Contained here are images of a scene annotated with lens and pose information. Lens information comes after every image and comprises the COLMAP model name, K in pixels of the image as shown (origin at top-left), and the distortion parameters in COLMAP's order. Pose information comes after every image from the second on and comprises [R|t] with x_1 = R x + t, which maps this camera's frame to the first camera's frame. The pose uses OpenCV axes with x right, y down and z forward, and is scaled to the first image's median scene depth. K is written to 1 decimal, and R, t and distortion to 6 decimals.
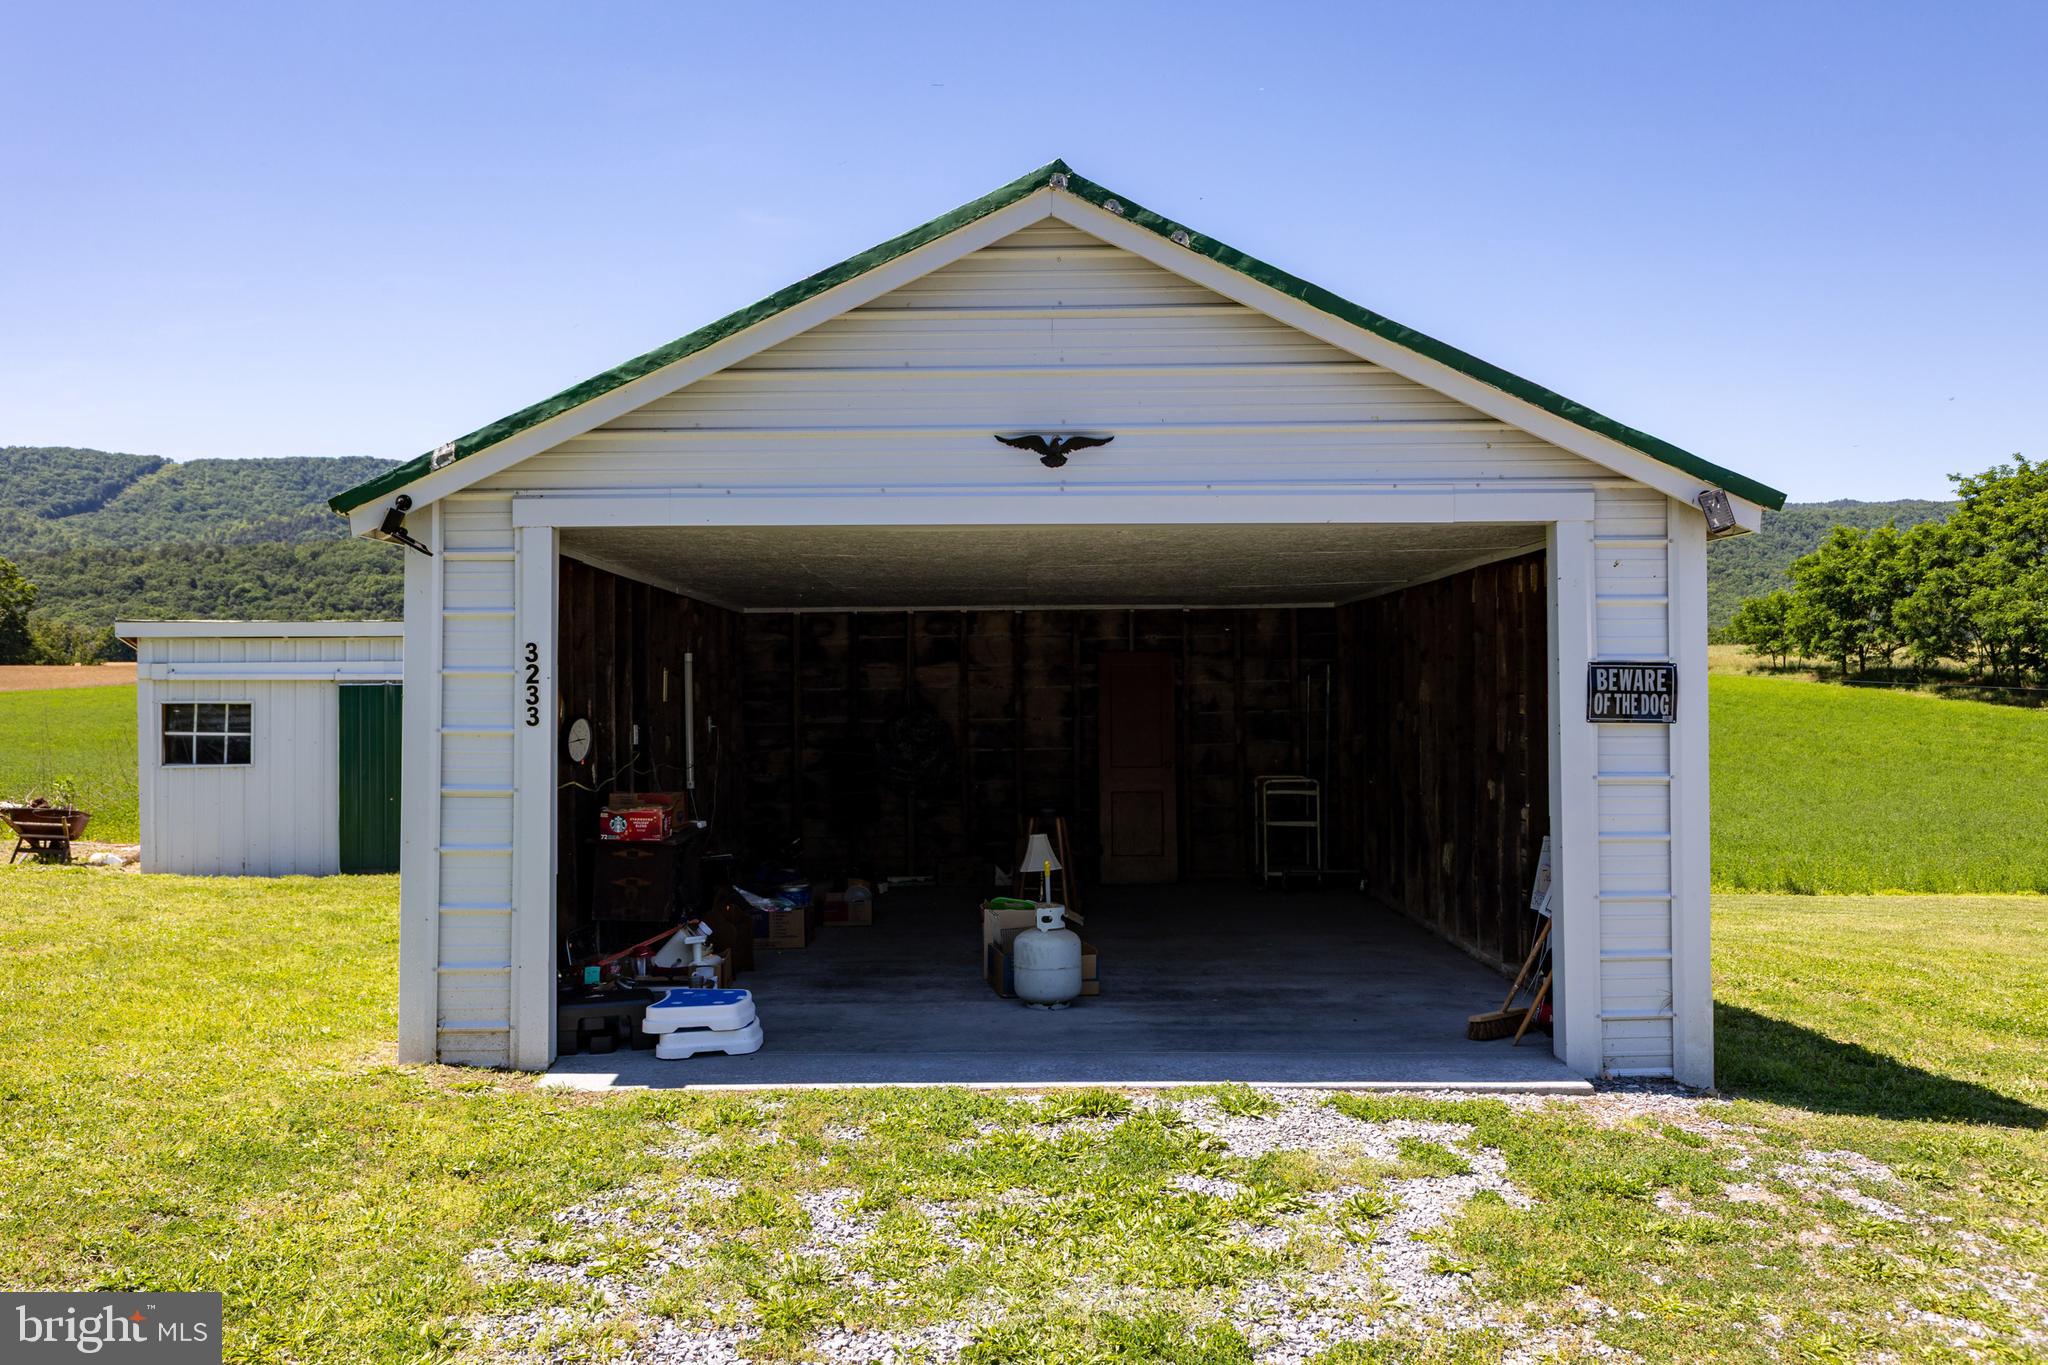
lens RADIAL K [[1672.5, 0, 1029.7], [0, 1672.5, 681.4], [0, 0, 1]] dist [0.031713, -0.054976]
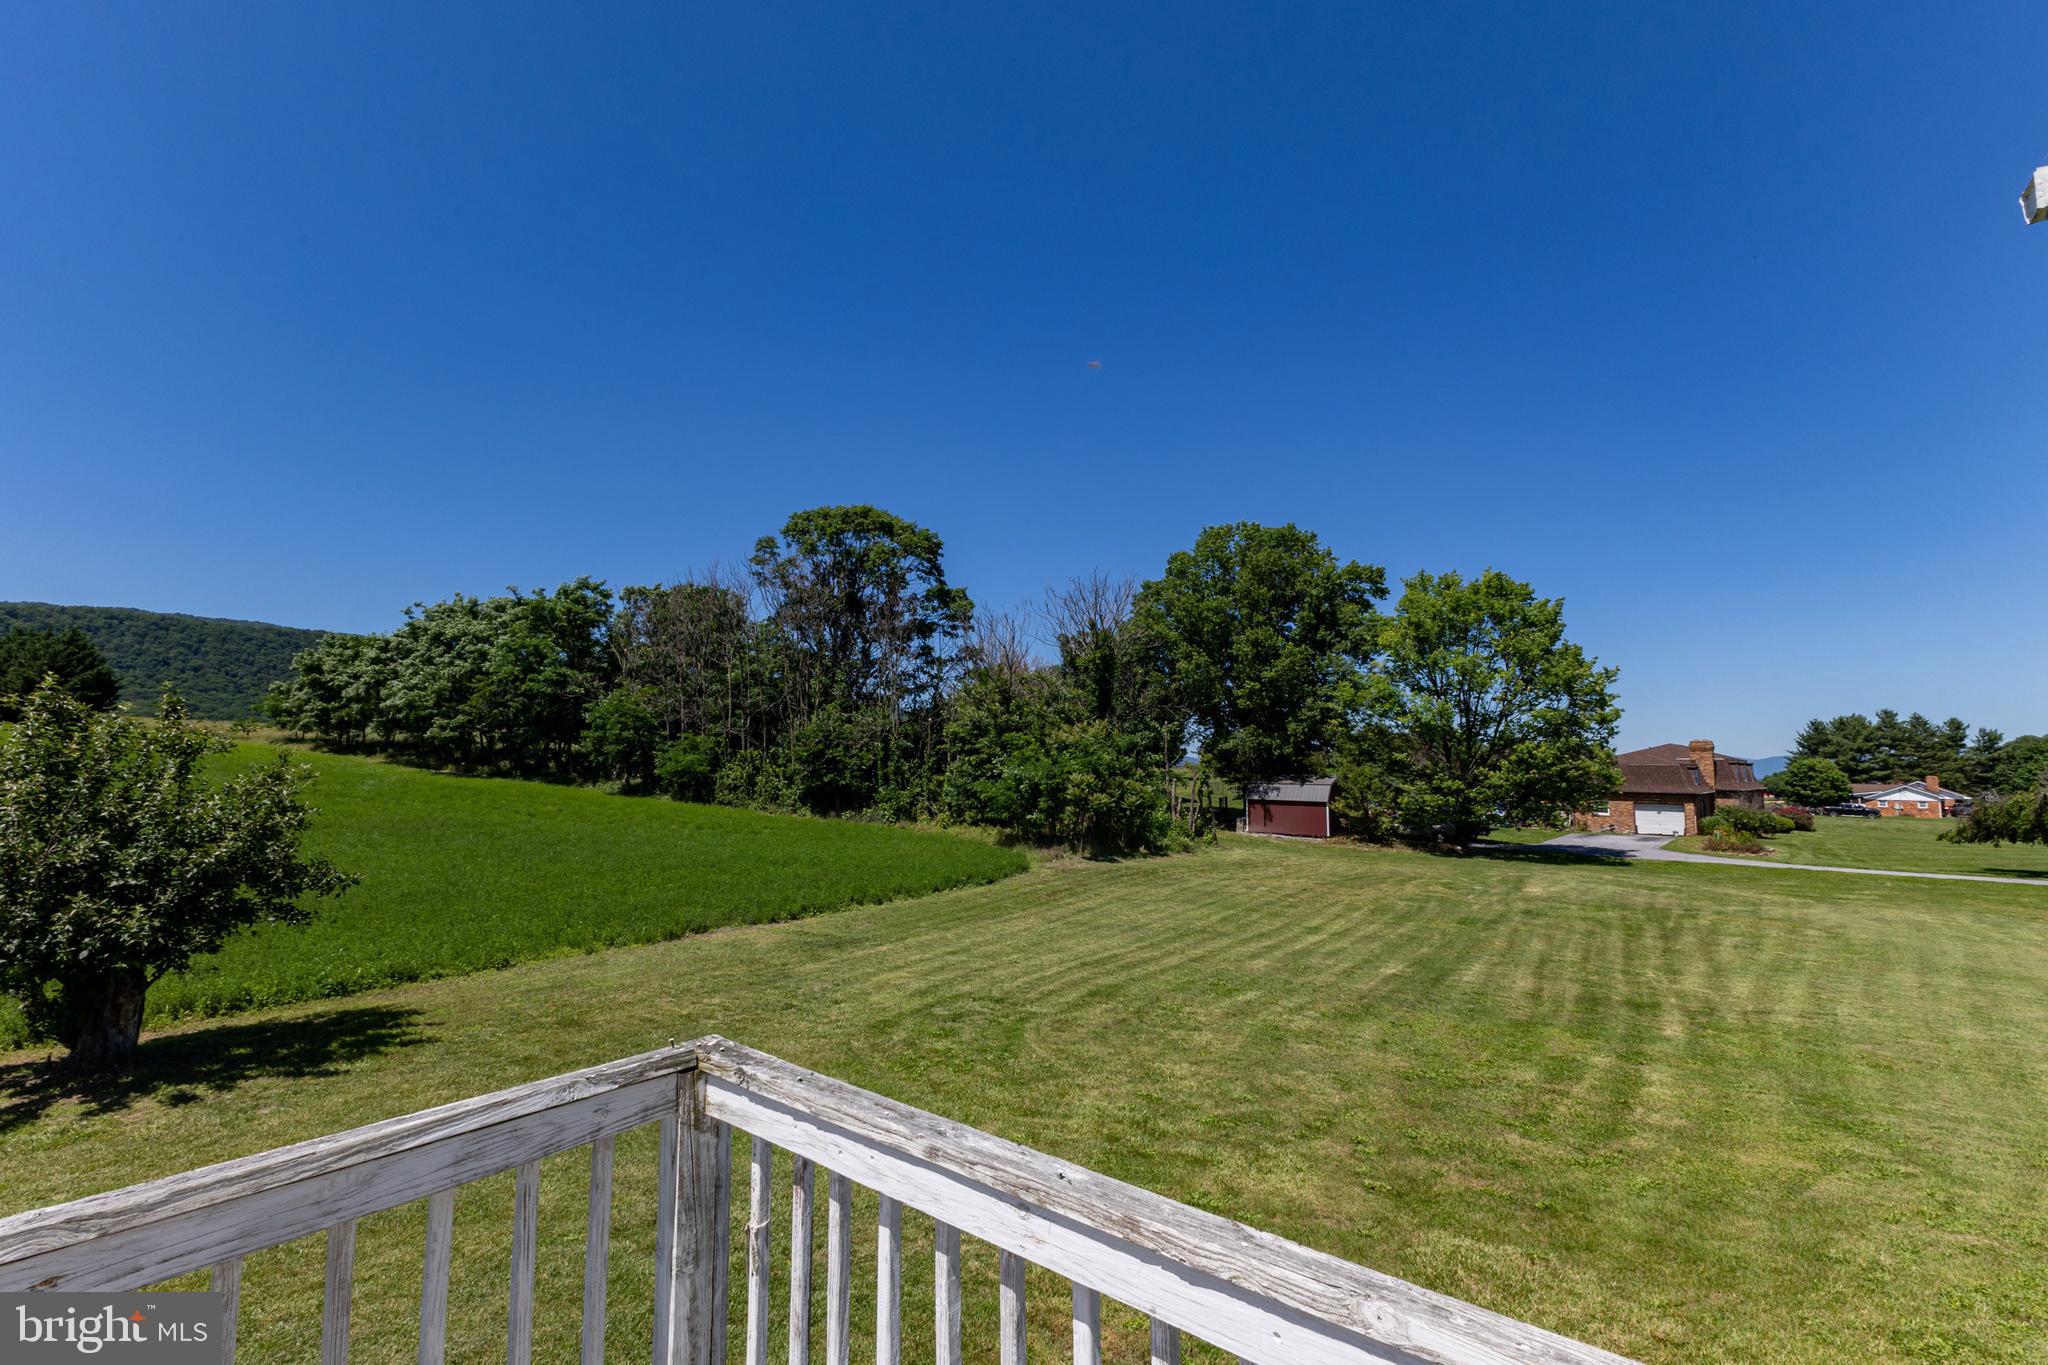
lens RADIAL K [[883.8, 0, 1032.7], [0, 883.8, 678.8], [0, 0, 1]] dist [0.013234, -0.002201]
pose [[0.610821, 0.096766, 0.785834, 0.285083], [-0.022636, 0.994232, -0.104832, 0.005847], [-0.791445, 0.046245, 0.609488, 0.150146]]
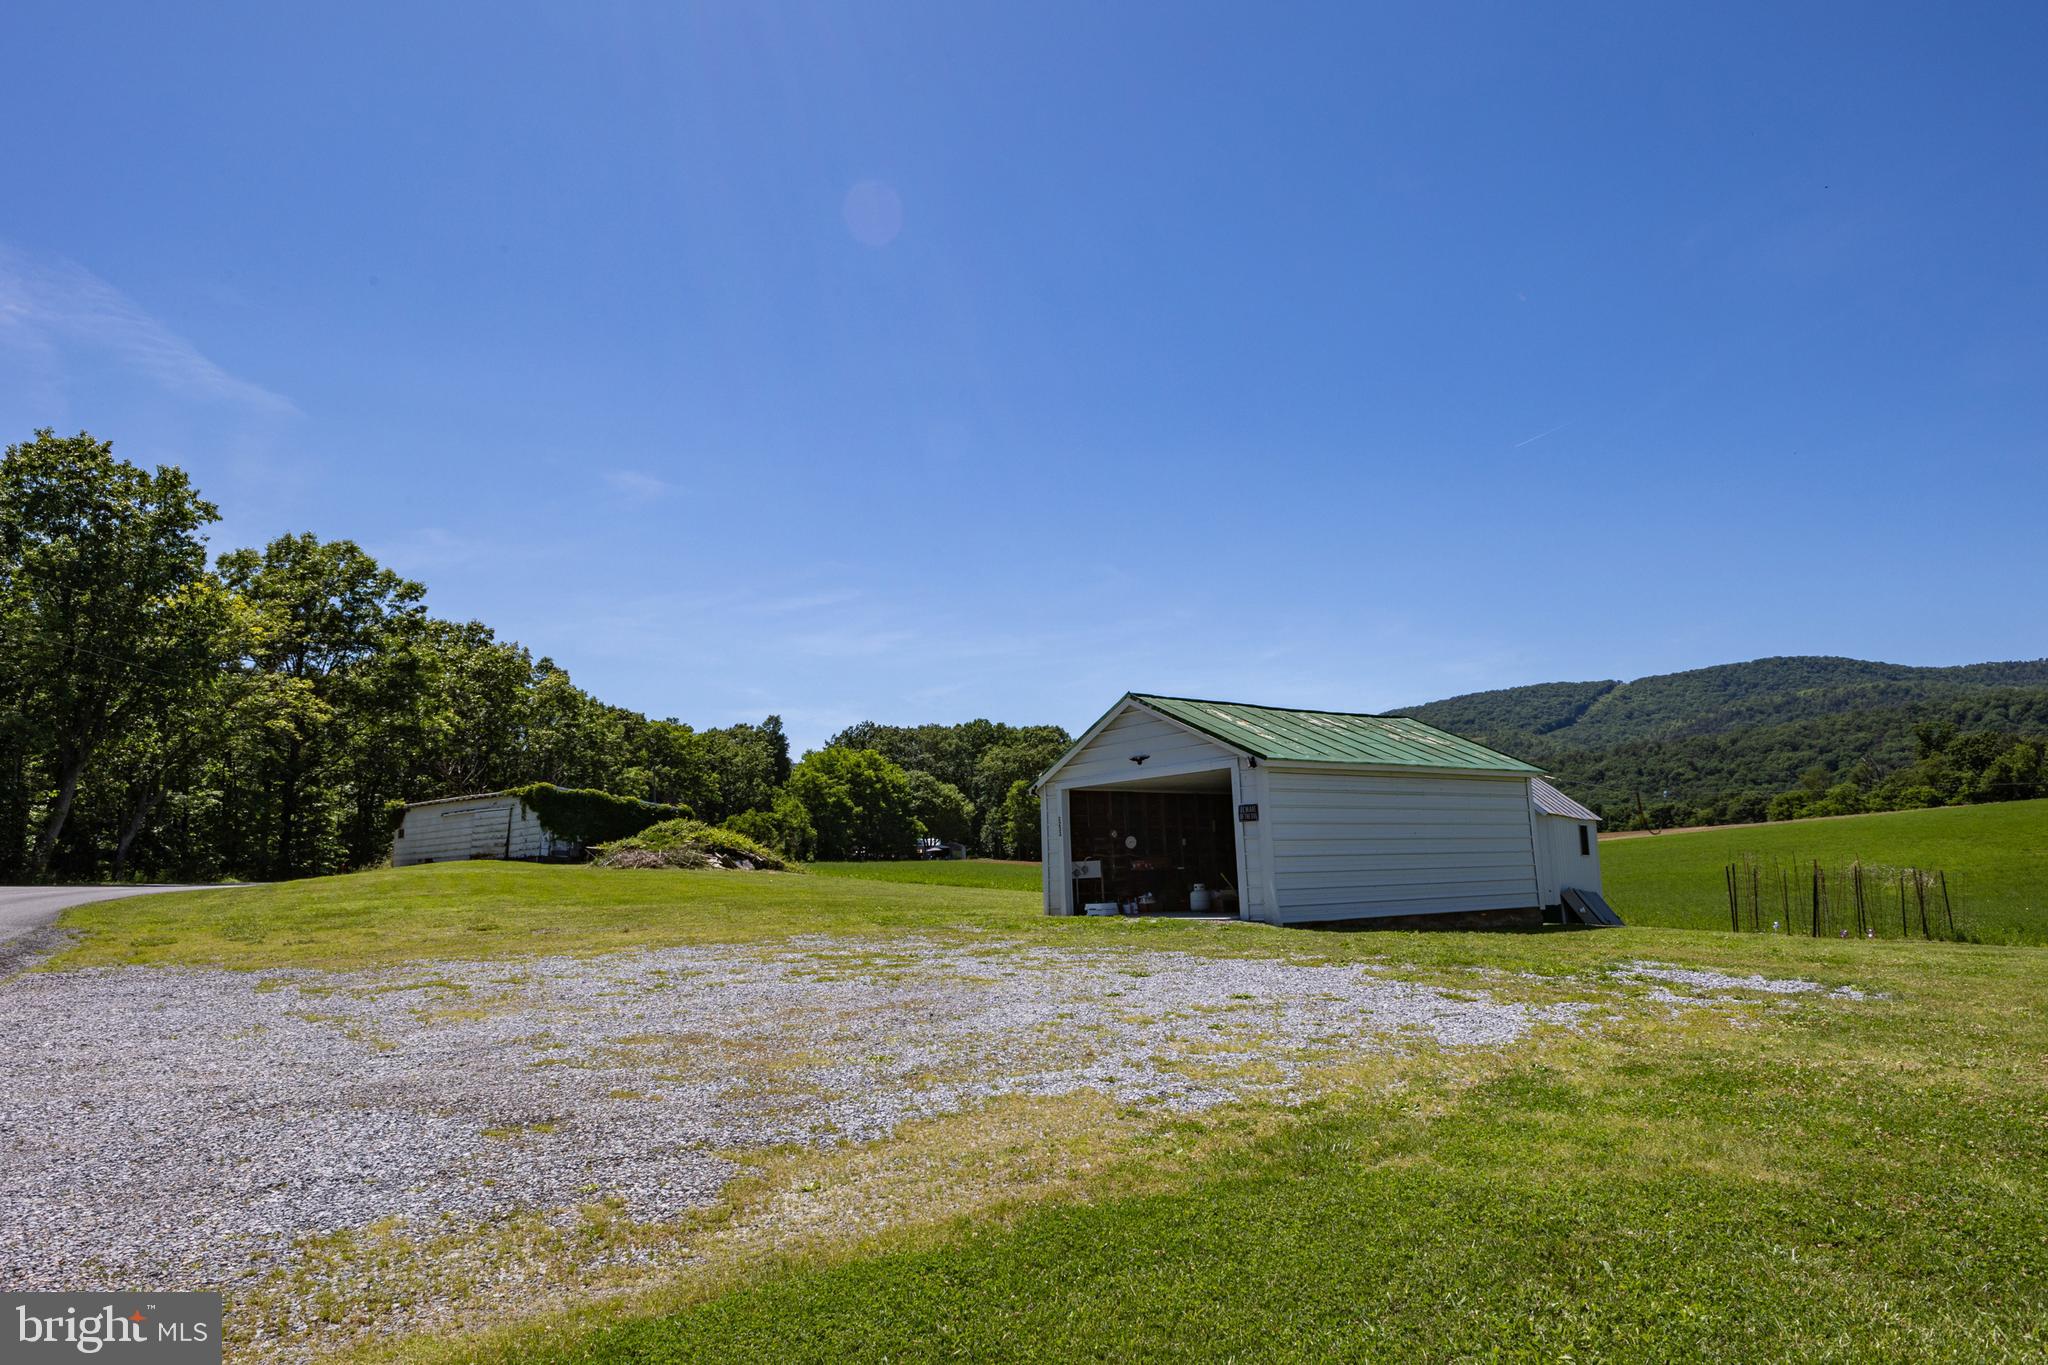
lens RADIAL K [[1276.1, 0, 1032.5], [0, 1276.1, 688.6], [0, 0, 1]] dist [0.030645, -0.021634]
pose [[0.609491, -0.135970, -0.781046, 0.151695], [0.039954, 0.989199, -0.141029, 0.007439], [0.791786, 0.054750, 0.608340, -0.071268]]
